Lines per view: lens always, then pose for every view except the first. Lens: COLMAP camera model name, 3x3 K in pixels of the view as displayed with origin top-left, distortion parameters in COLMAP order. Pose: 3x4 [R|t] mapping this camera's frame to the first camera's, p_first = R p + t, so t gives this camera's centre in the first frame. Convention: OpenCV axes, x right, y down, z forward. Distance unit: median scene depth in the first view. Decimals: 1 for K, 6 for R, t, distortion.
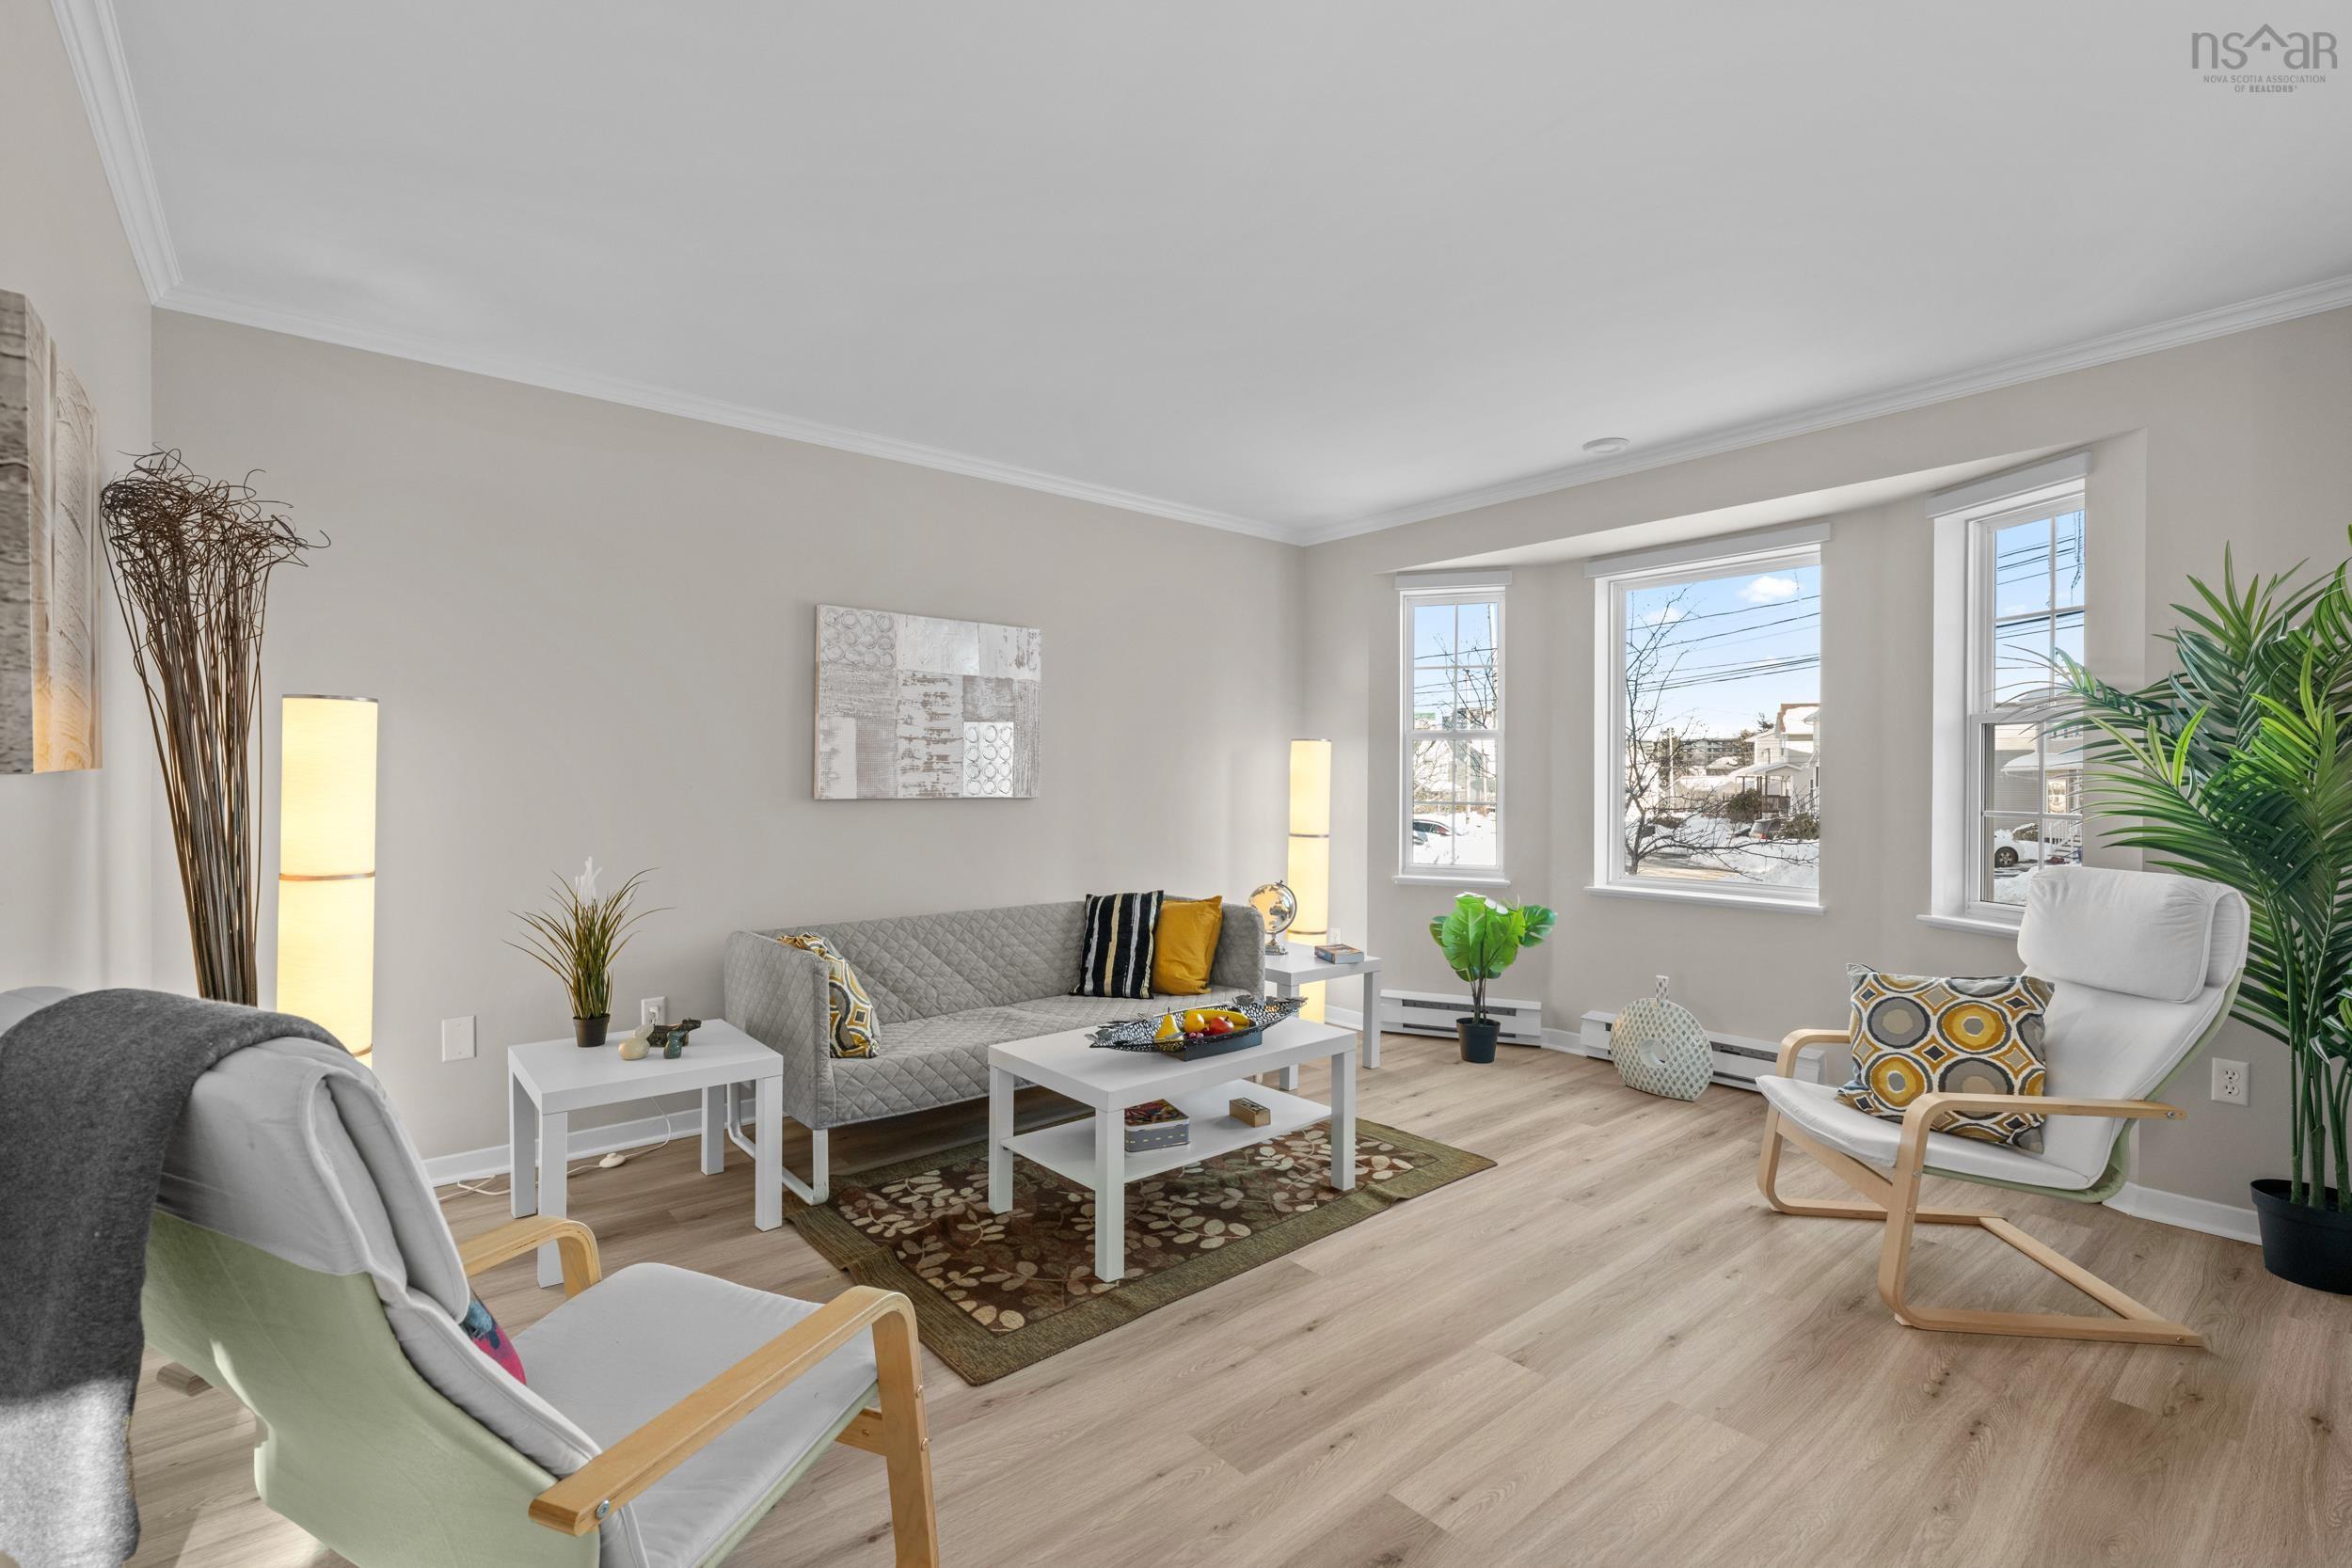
lens RADIAL K [[1050.1, 0, 1176.0], [0, 1050.1, 784.0], [0, 0, 1]] dist [0.000033, 0.000133]
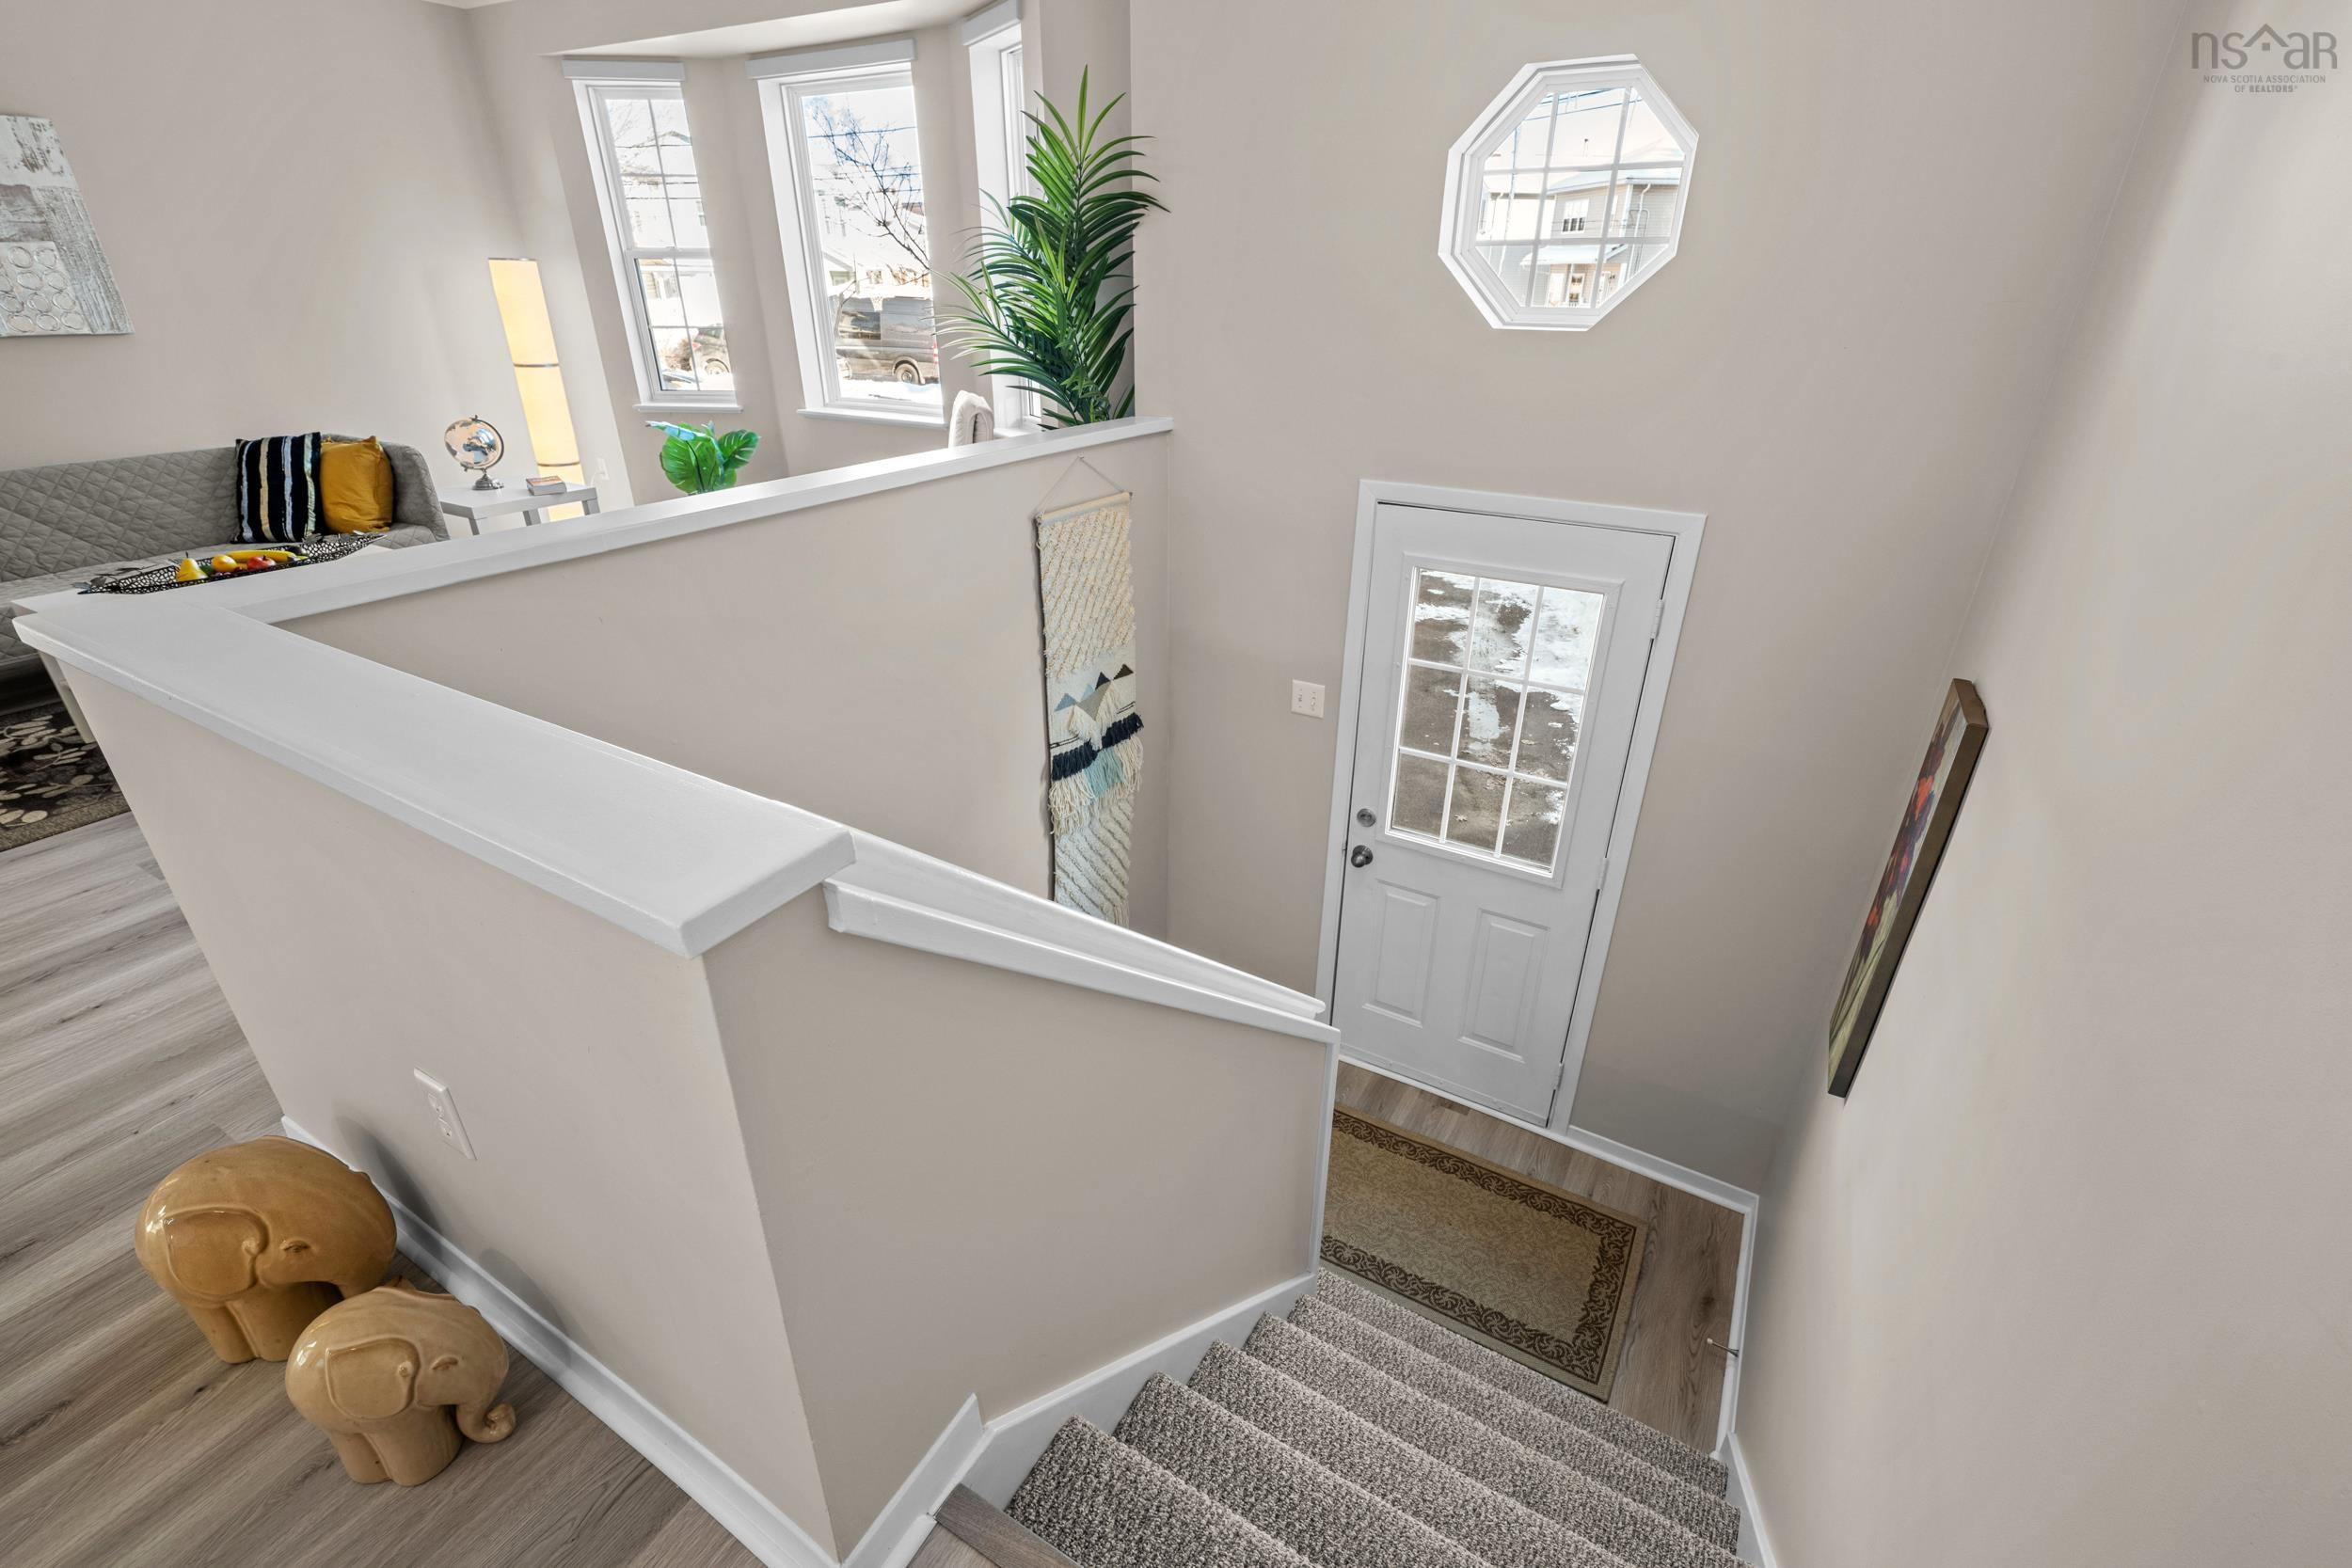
lens RADIAL K [[1038.5, 0, 1176.0], [0, 1038.5, 784.0], [0, 0, 1]] dist [-0.000151, 0.000232]
pose [[0.942354, -0.147623, 0.300293, 0.483288], [0.000138, 0.897595, 0.440821, -0.040454], [-0.334616, -0.415369, 0.845873, -0.301350]]
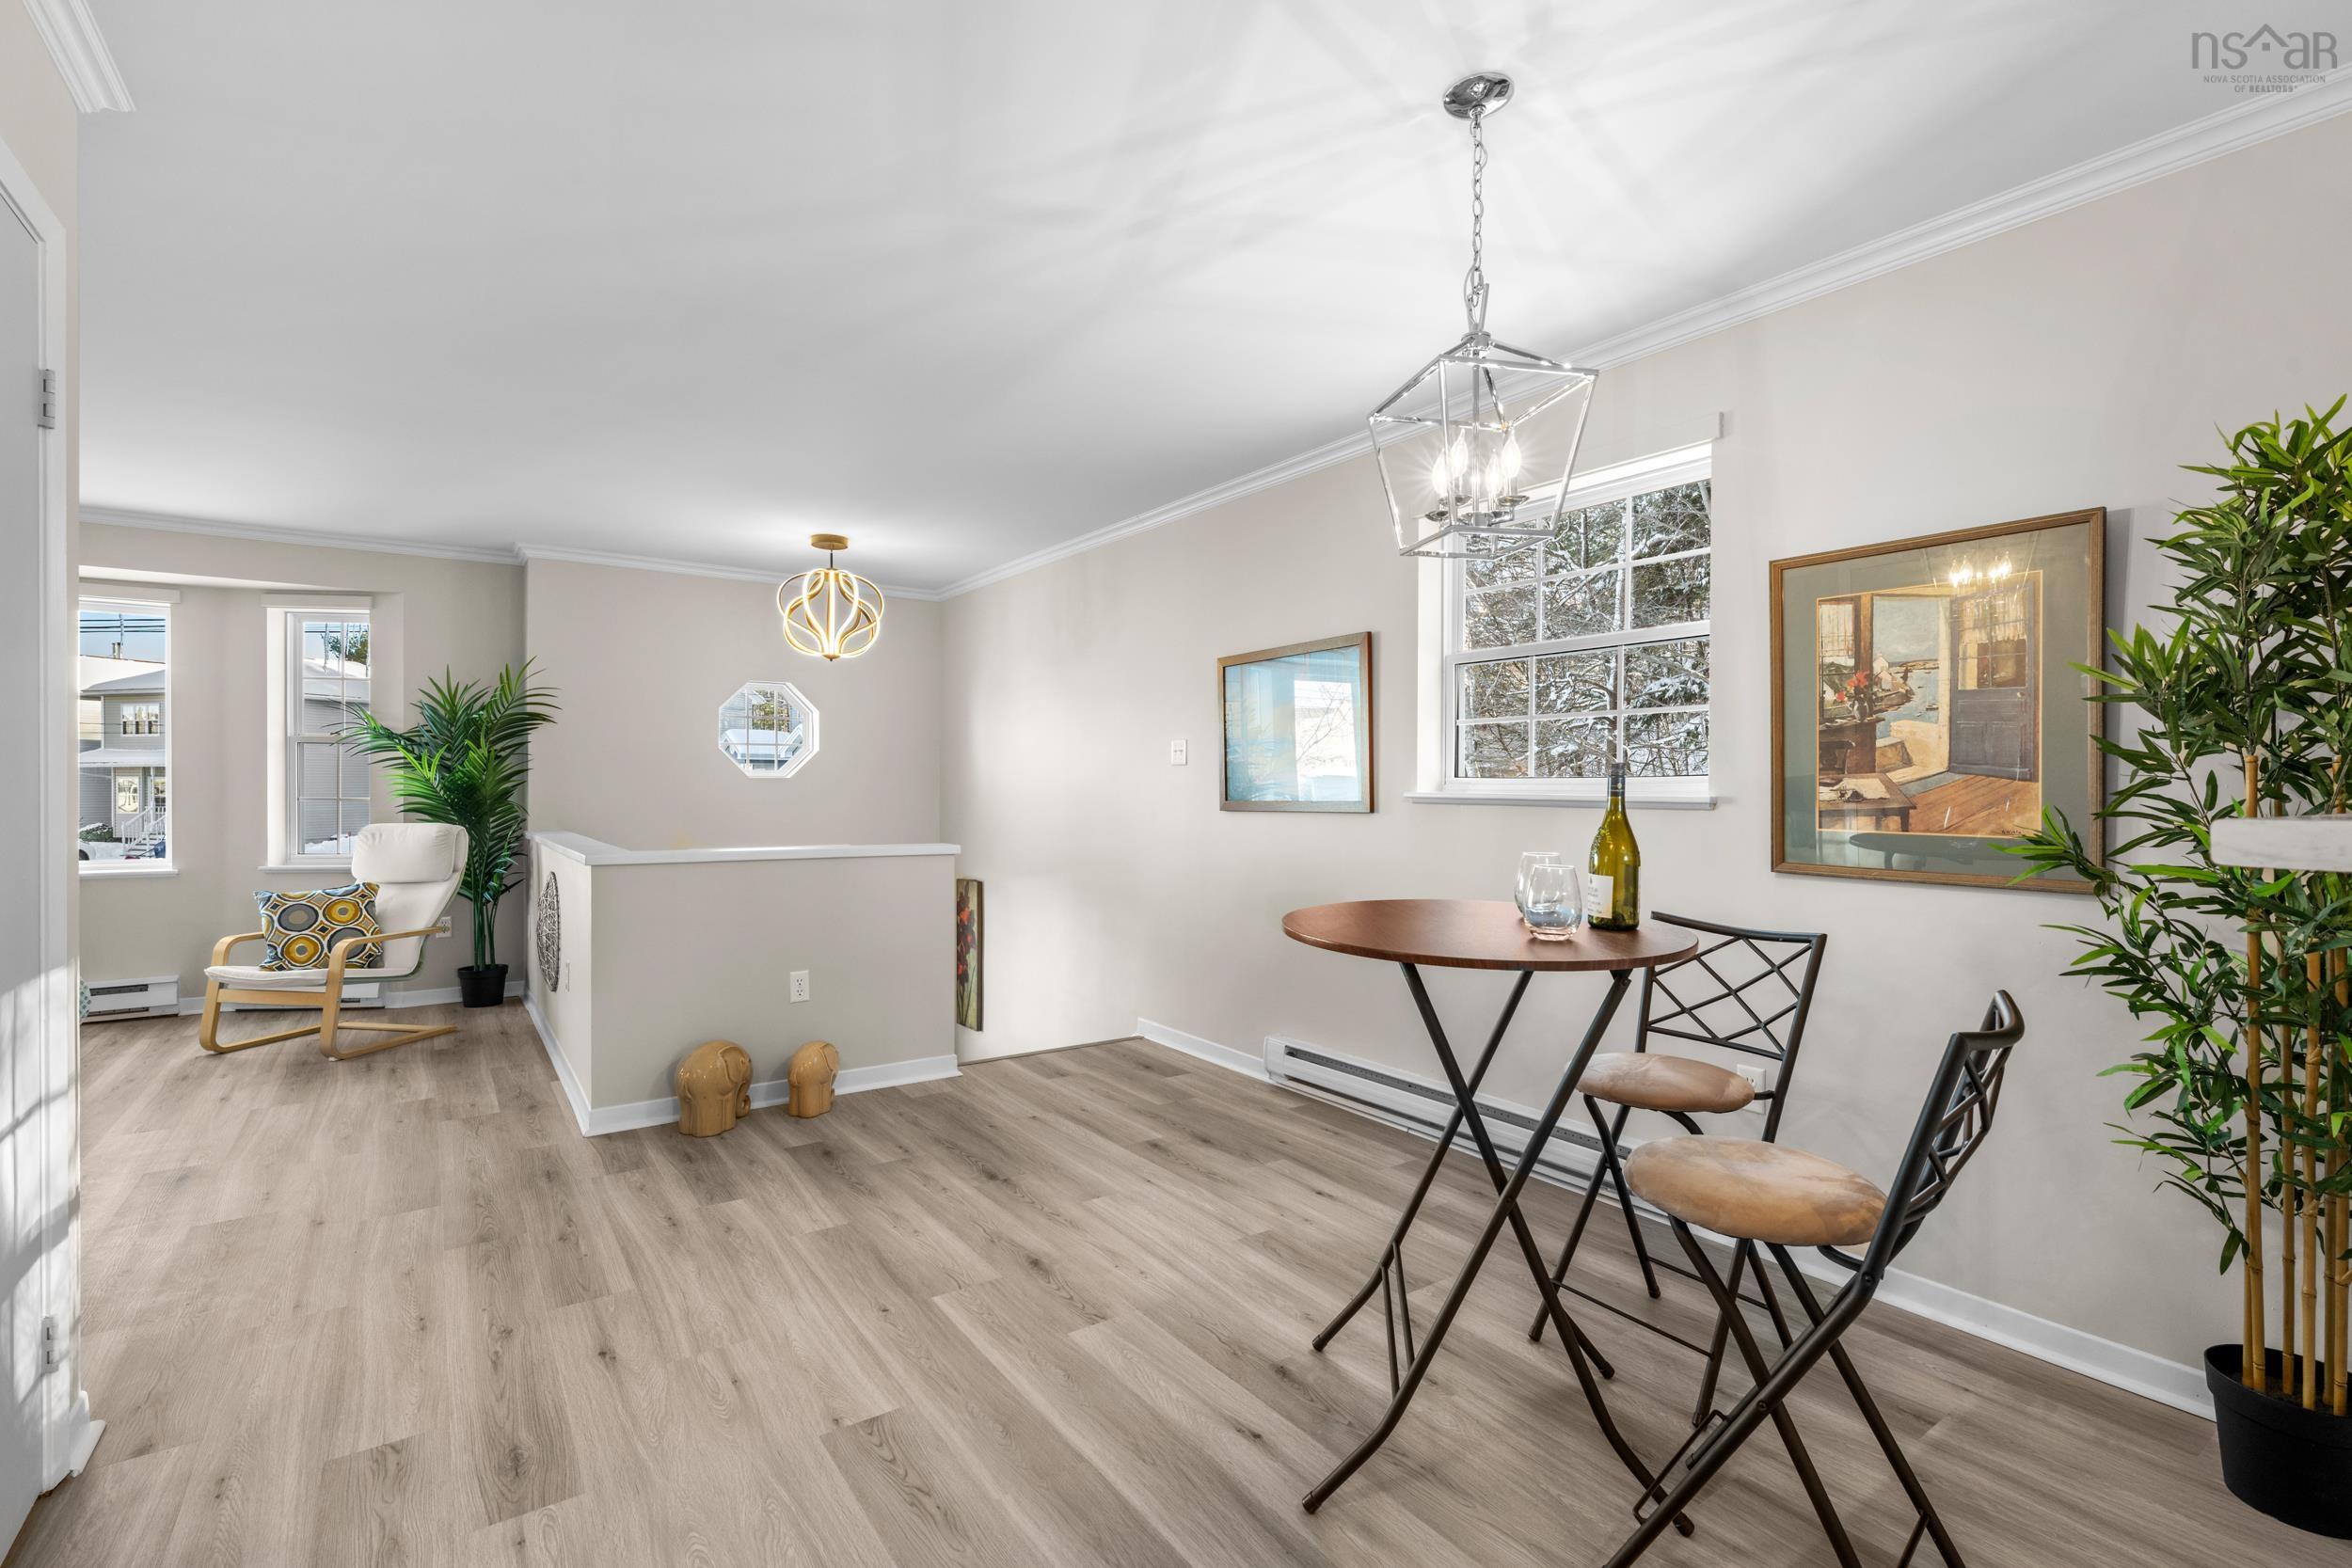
lens RADIAL K [[1046.2, 0, 1182.0], [0, 1046.2, 796.9], [0, 0, 1]] dist [-0.001825, -0.000042]
pose [[0.071143, -0.014455, 0.997361, -0.707835], [-0.000479, 0.999894, 0.014526, 0.001262], [-0.997466, -0.001511, 0.071128, -0.441428]]
